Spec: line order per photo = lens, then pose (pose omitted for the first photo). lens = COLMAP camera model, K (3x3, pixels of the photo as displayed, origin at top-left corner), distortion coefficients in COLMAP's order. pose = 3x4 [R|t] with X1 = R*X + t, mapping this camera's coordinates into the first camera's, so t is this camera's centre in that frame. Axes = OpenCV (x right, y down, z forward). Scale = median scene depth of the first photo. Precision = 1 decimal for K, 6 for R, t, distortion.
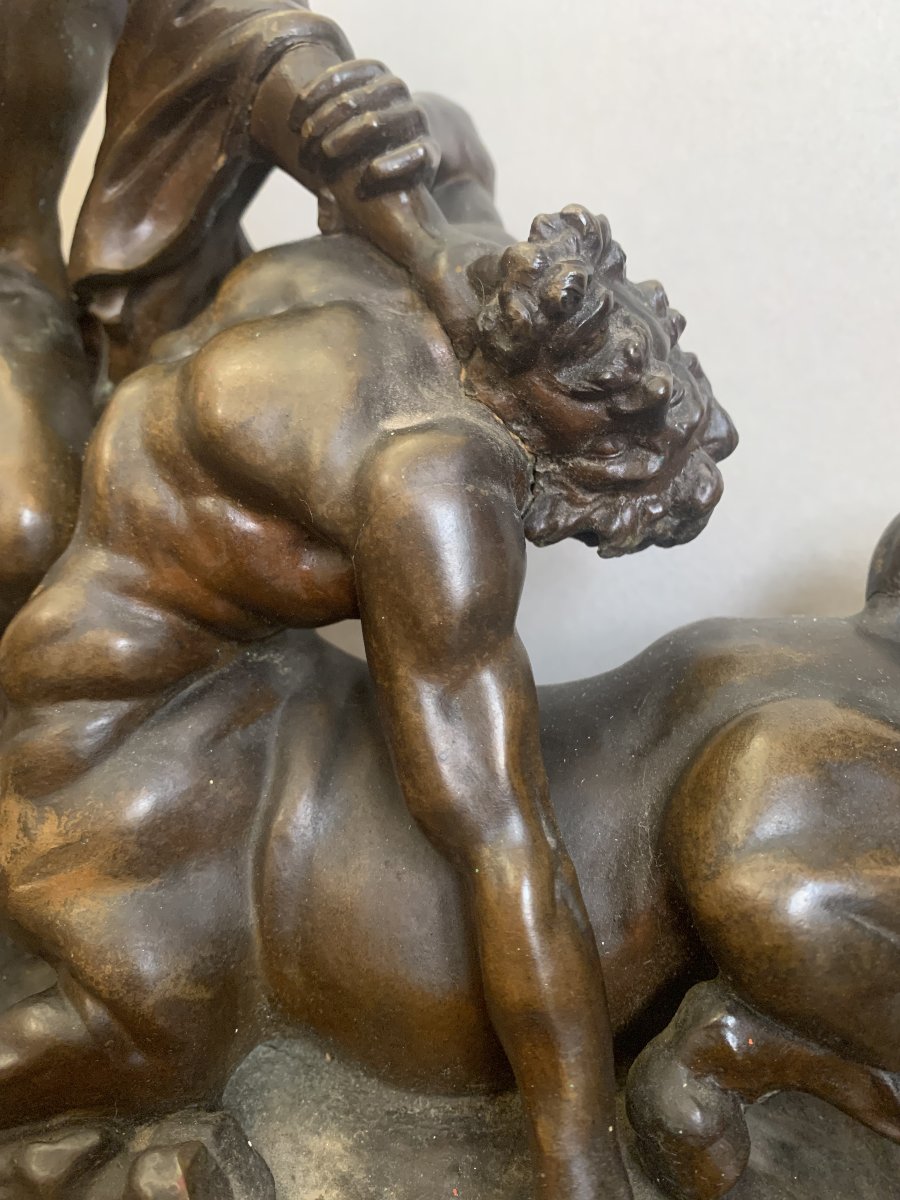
lens RADIAL K [[995.6, 0, 450.0], [0, 995.6, 600.0], [0, 0, 1]] dist [-0.009796, 0.006155]
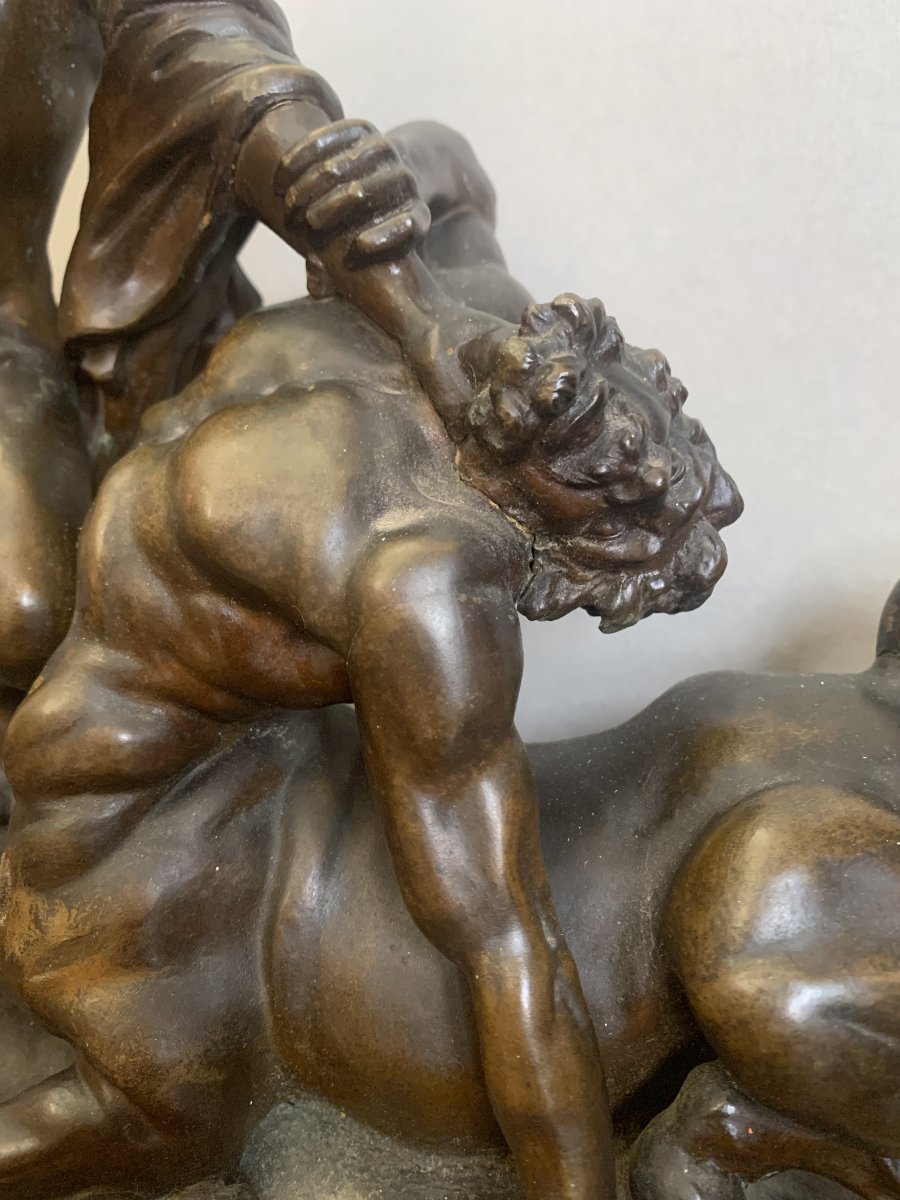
lens RADIAL K [[994.9, 0, 458.3], [0, 994.9, 600.0], [0, 0, 1]] dist [-0.007138, 0.001598]
pose [[0.999534, -0.019520, -0.023456, 0.034542], [0.021154, 0.997214, 0.071527, -0.158930], [0.021995, -0.071990, 0.997163, 0.017474]]
